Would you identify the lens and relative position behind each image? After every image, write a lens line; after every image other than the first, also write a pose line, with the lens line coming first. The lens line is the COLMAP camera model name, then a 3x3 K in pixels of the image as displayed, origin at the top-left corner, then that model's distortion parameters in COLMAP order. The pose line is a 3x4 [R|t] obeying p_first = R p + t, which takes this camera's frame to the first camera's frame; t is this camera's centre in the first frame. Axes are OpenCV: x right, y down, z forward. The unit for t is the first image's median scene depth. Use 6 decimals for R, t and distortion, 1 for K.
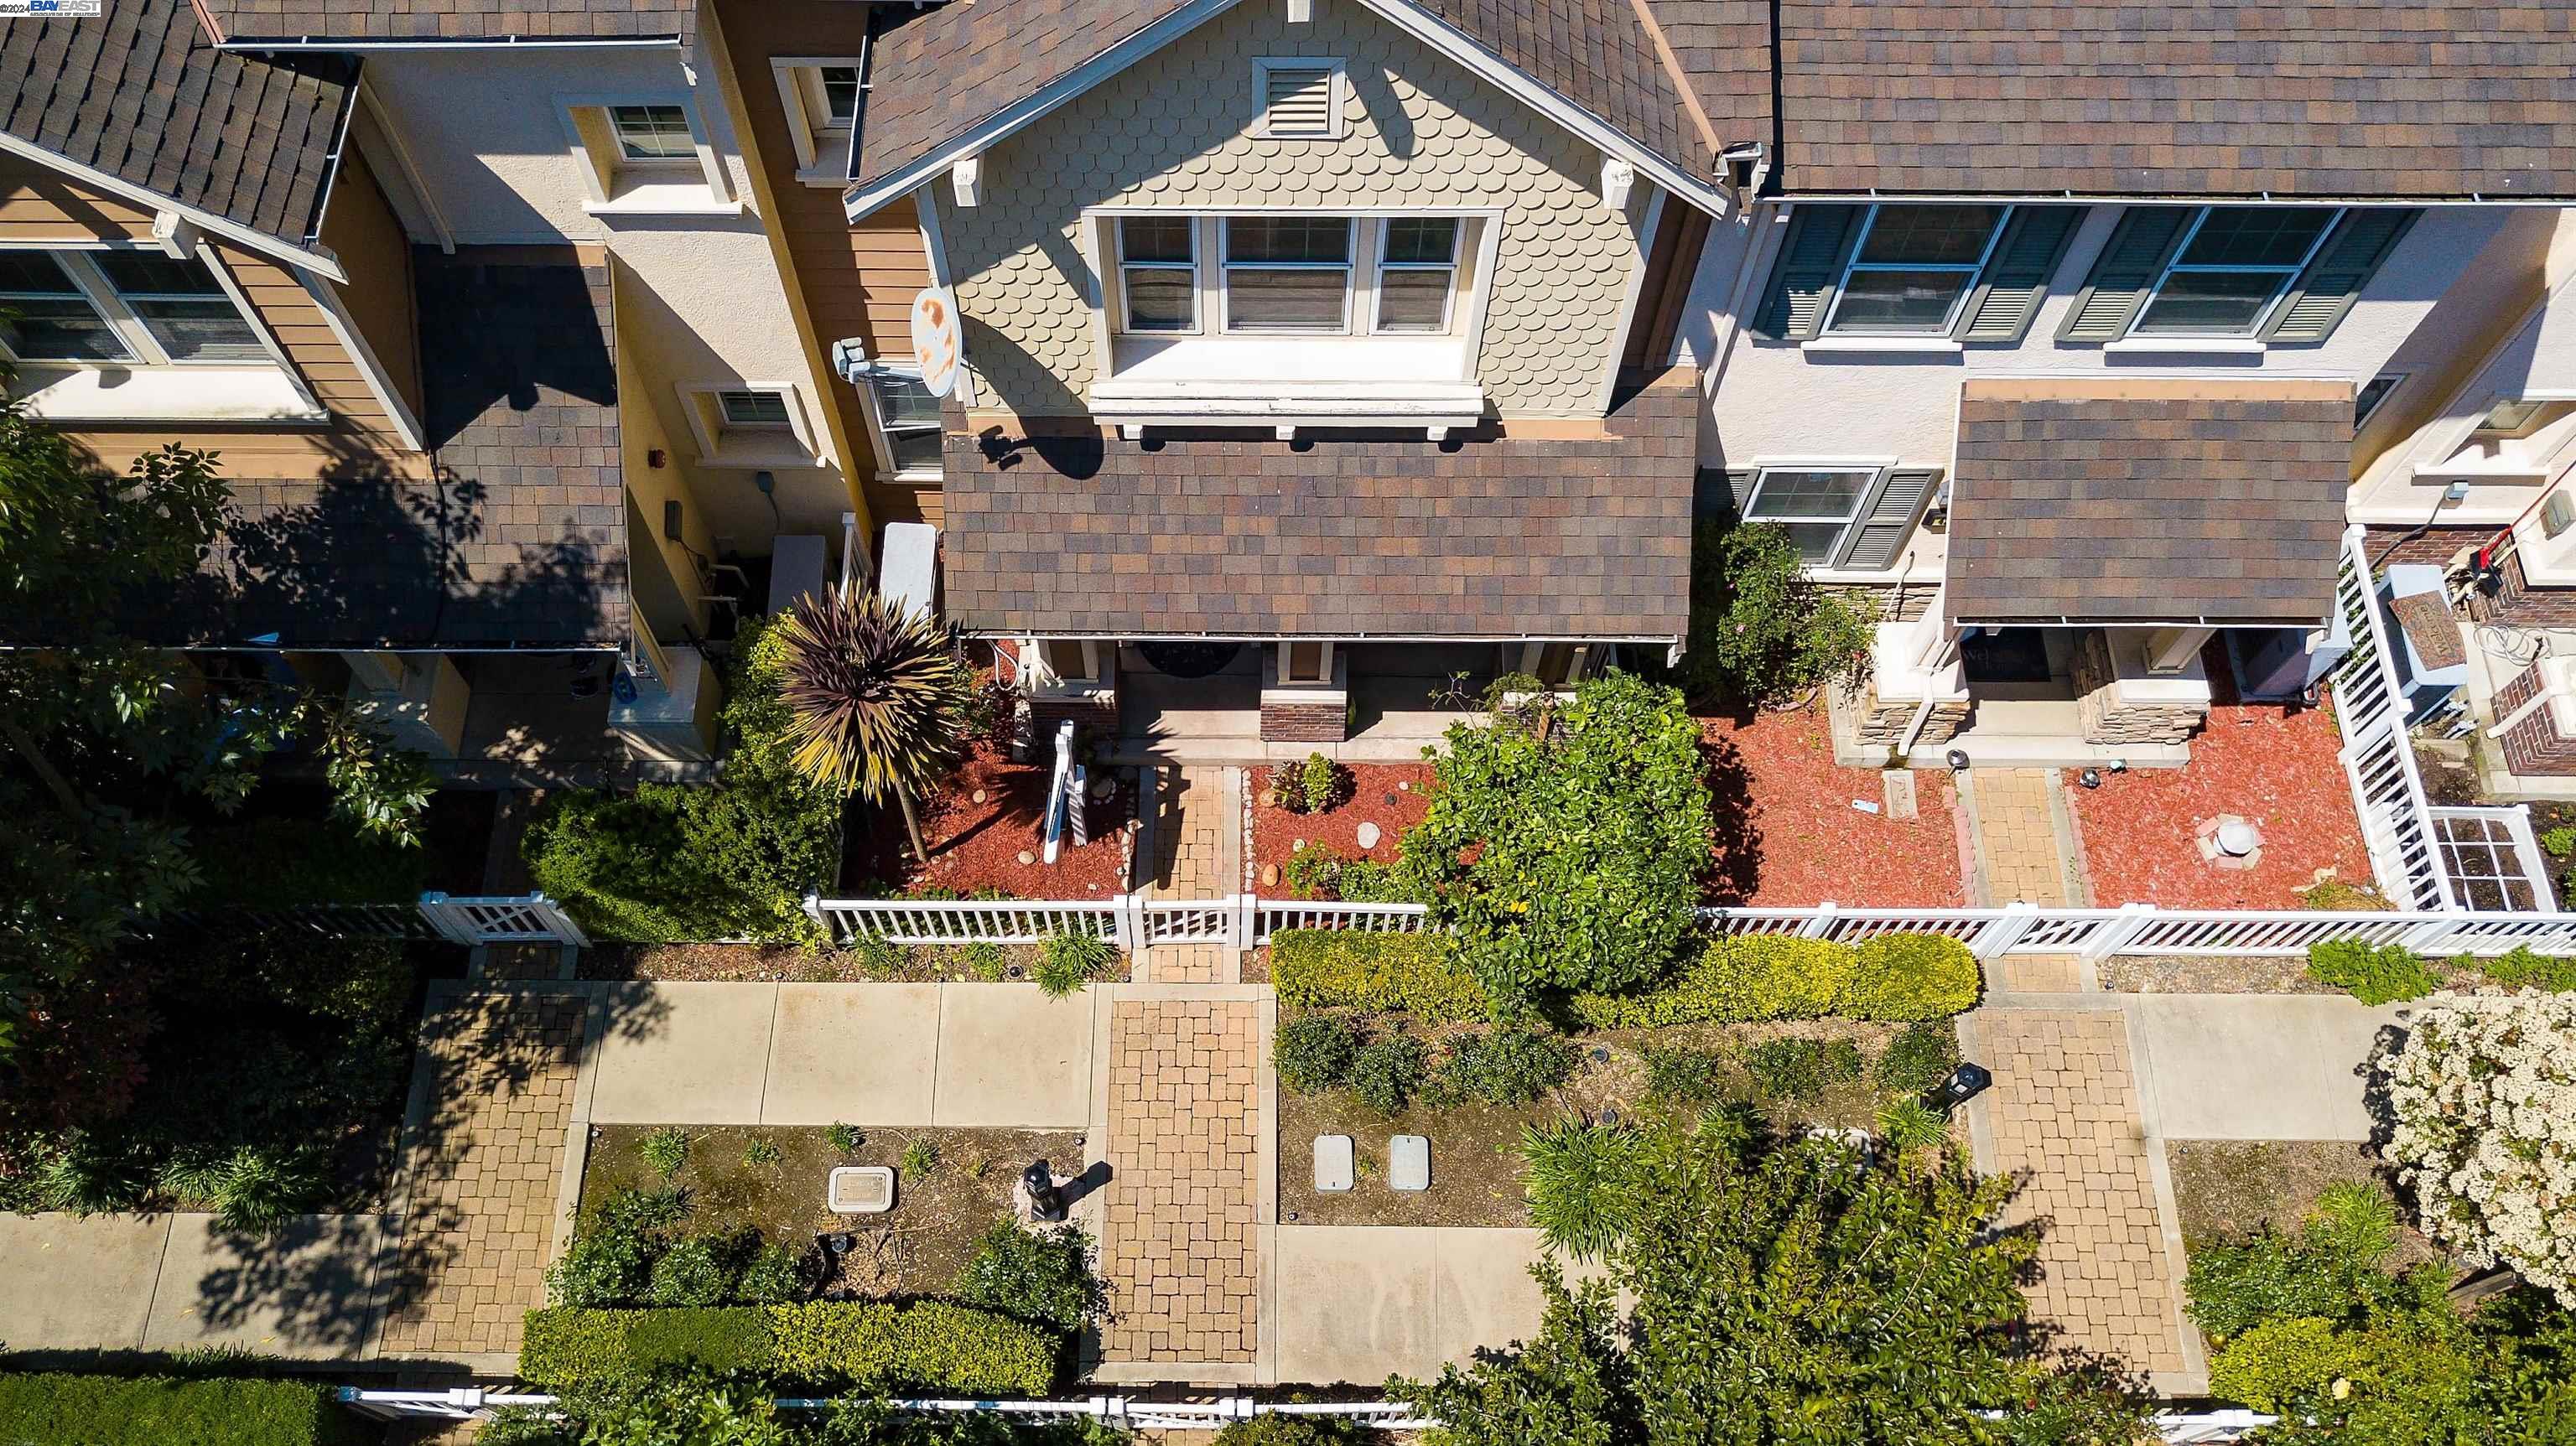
lens RADIAL K [[2021.1, 0, 1257.7], [0, 2021.1, 723.6], [0, 0, 1]] dist [-0.016192, -0.001588]
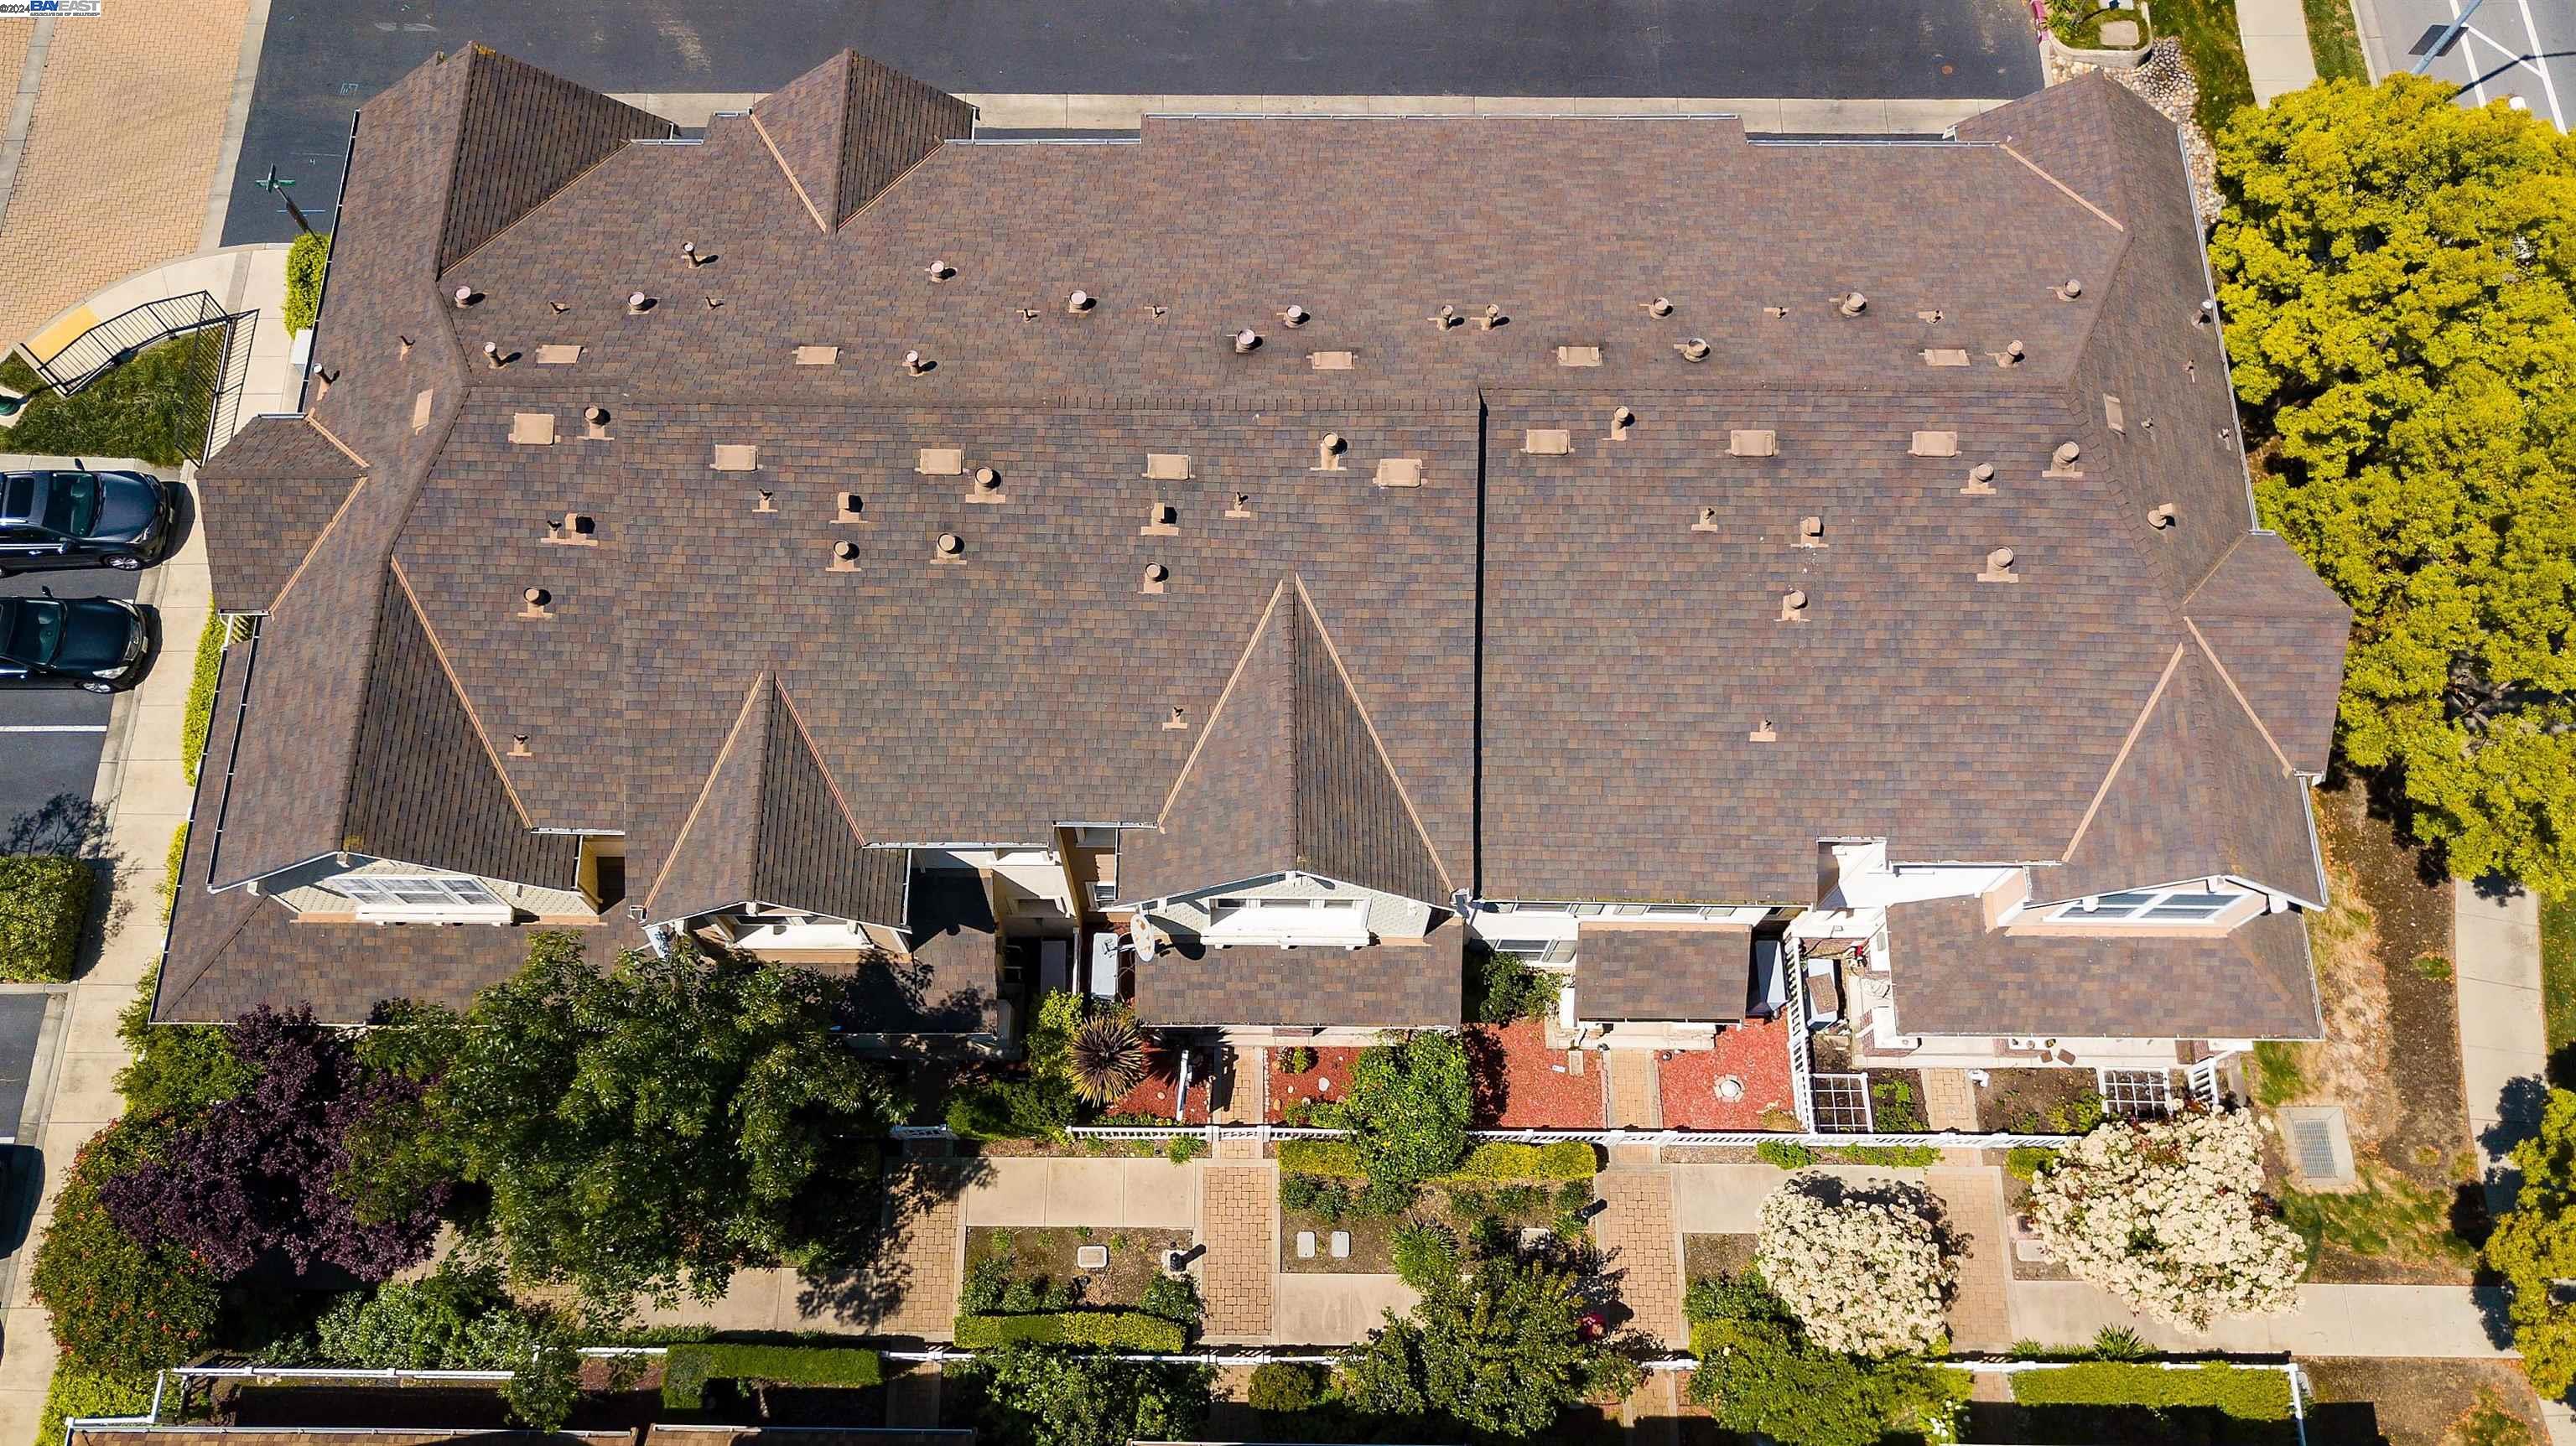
lens RADIAL K [[1989.8, 0, 1273.4], [0, 1989.8, 721.1], [0, 0, 1]] dist [-0.005724, 0.002062]
pose [[0.999935, -0.000203, 0.011364, -0.022940], [-0.000649, 0.997190, 0.074912, -0.518488], [-0.011347, -0.074915, 0.997125, -1.130935]]
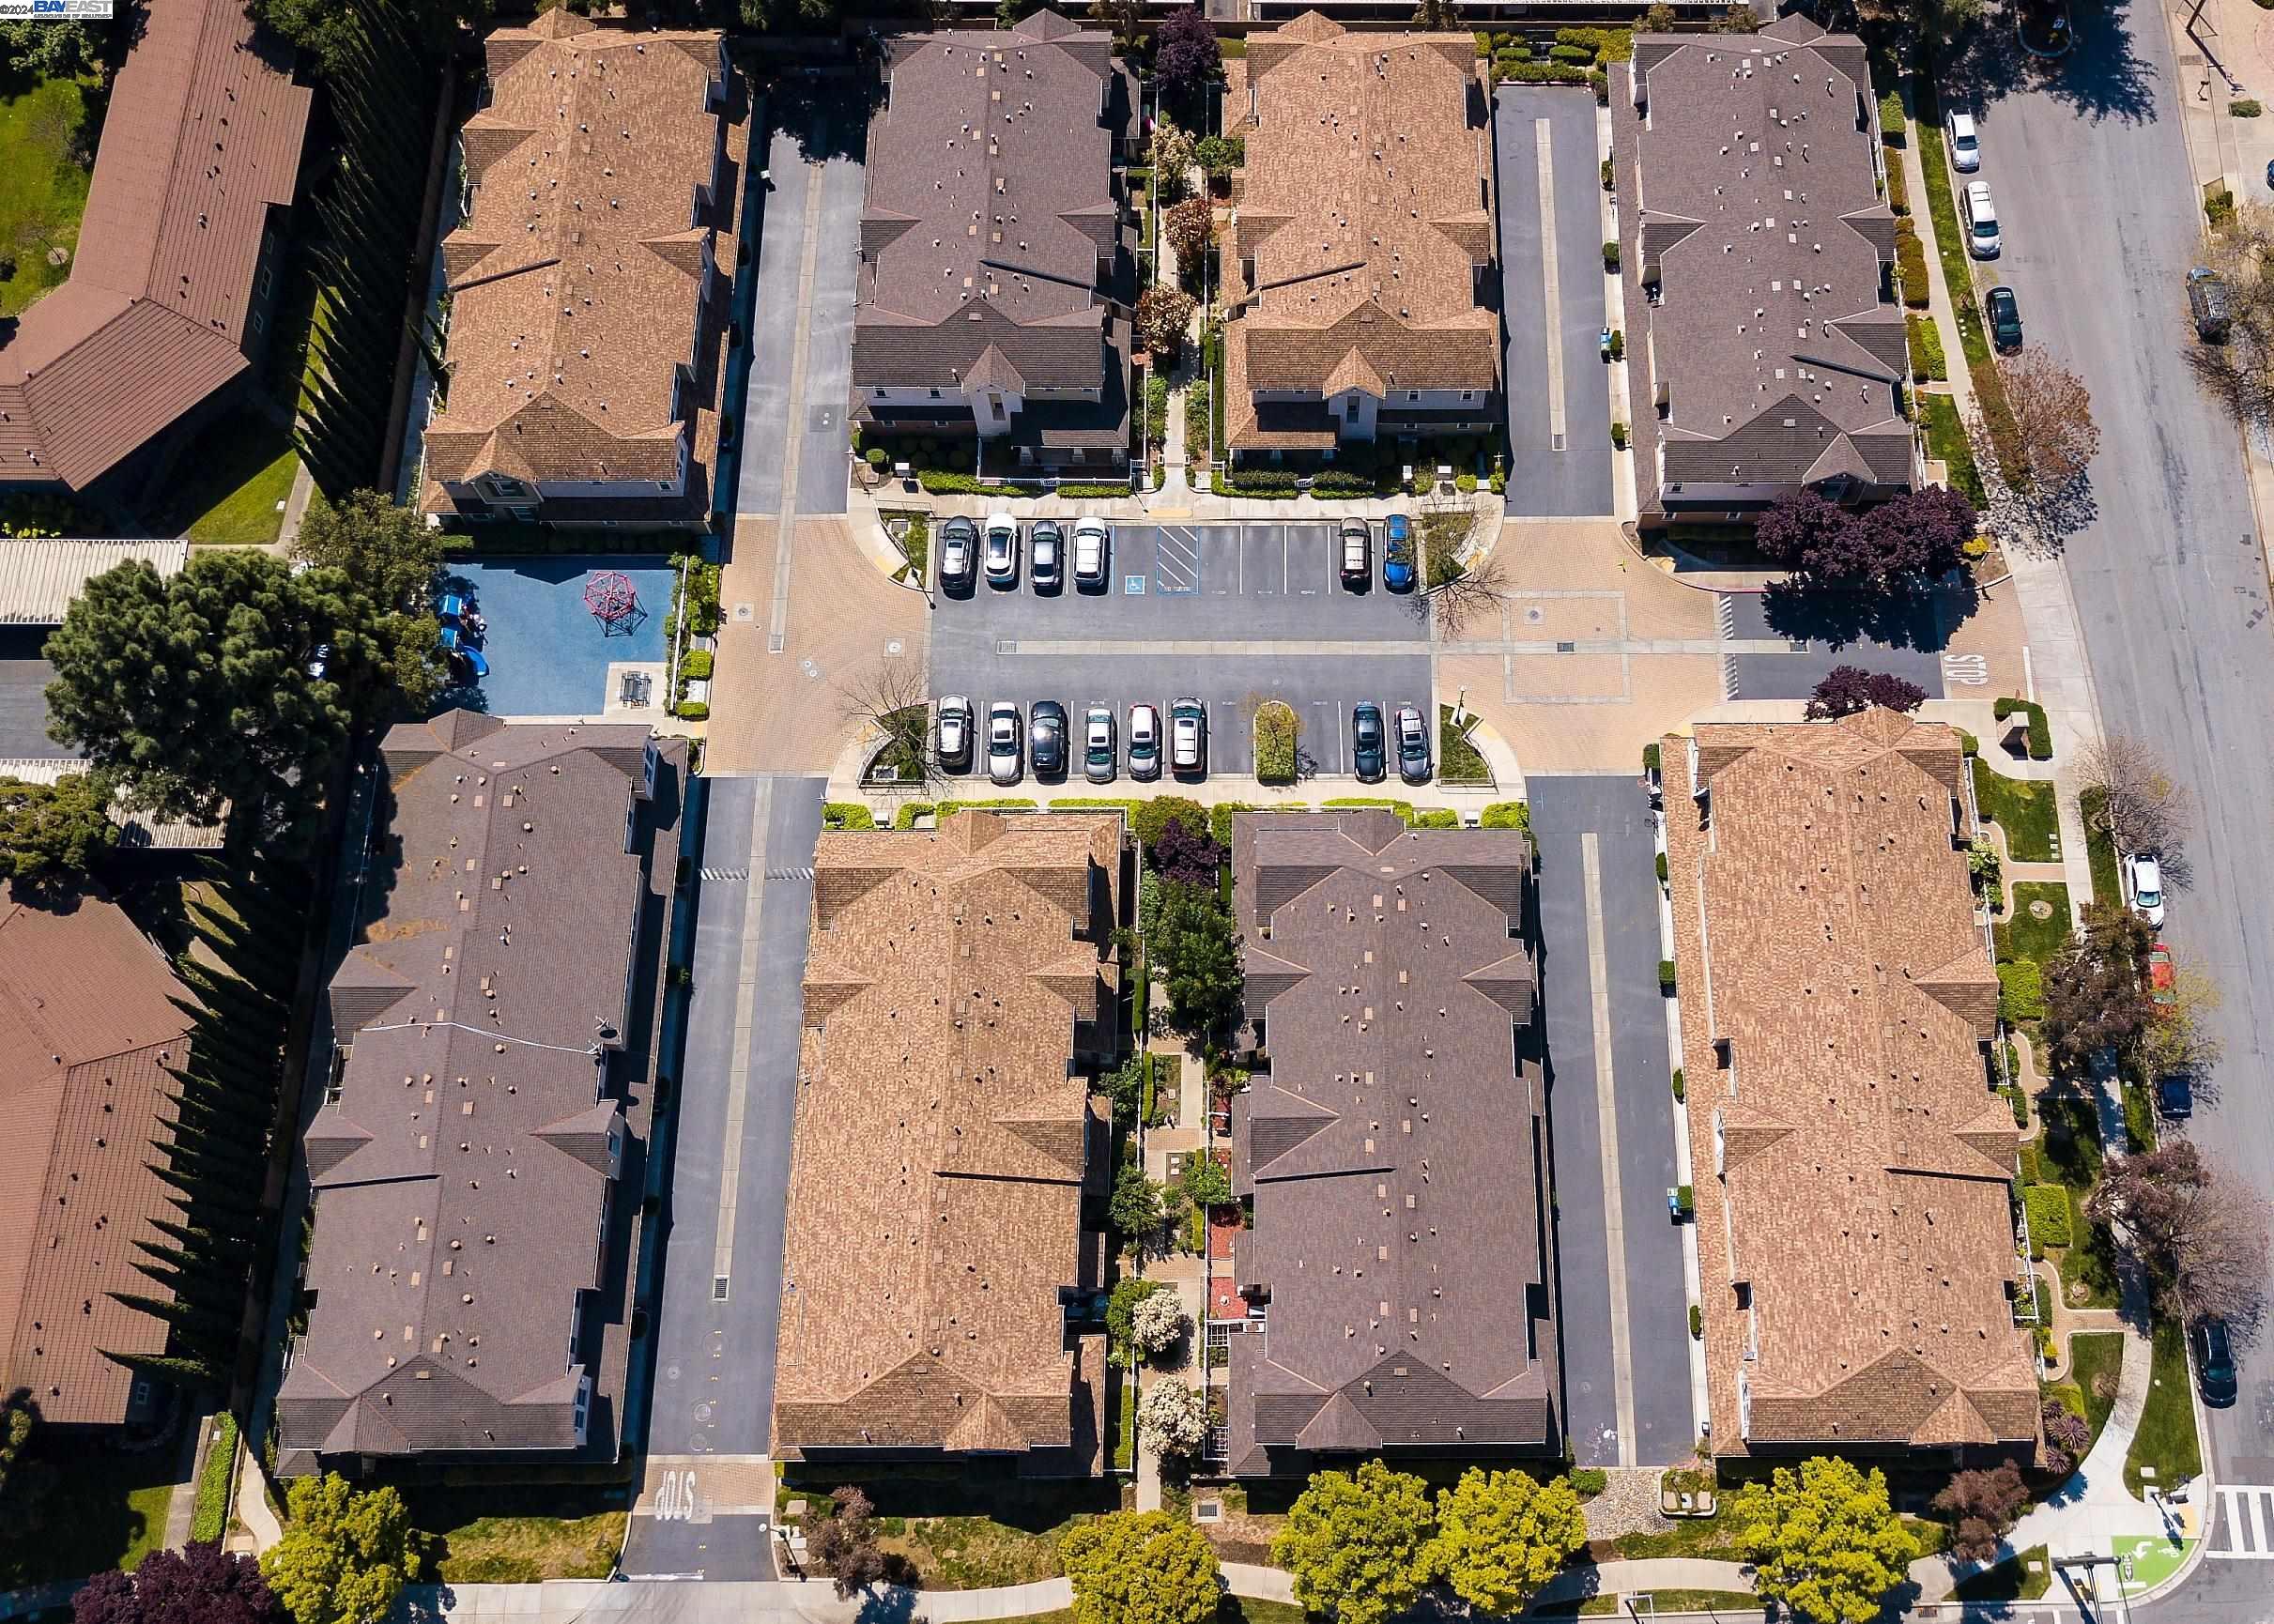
lens RADIAL K [[2211.4, 0, 1279.9], [0, 2211.4, 811.2], [0, 0, 1]] dist [-0.001157, -0.028837]
pose [[0.012895, 0.933442, -0.358497, 1.662810], [-0.899761, 0.167231, 0.403068, -3.408350], [0.436192, 0.317364, 0.842031, -5.687778]]
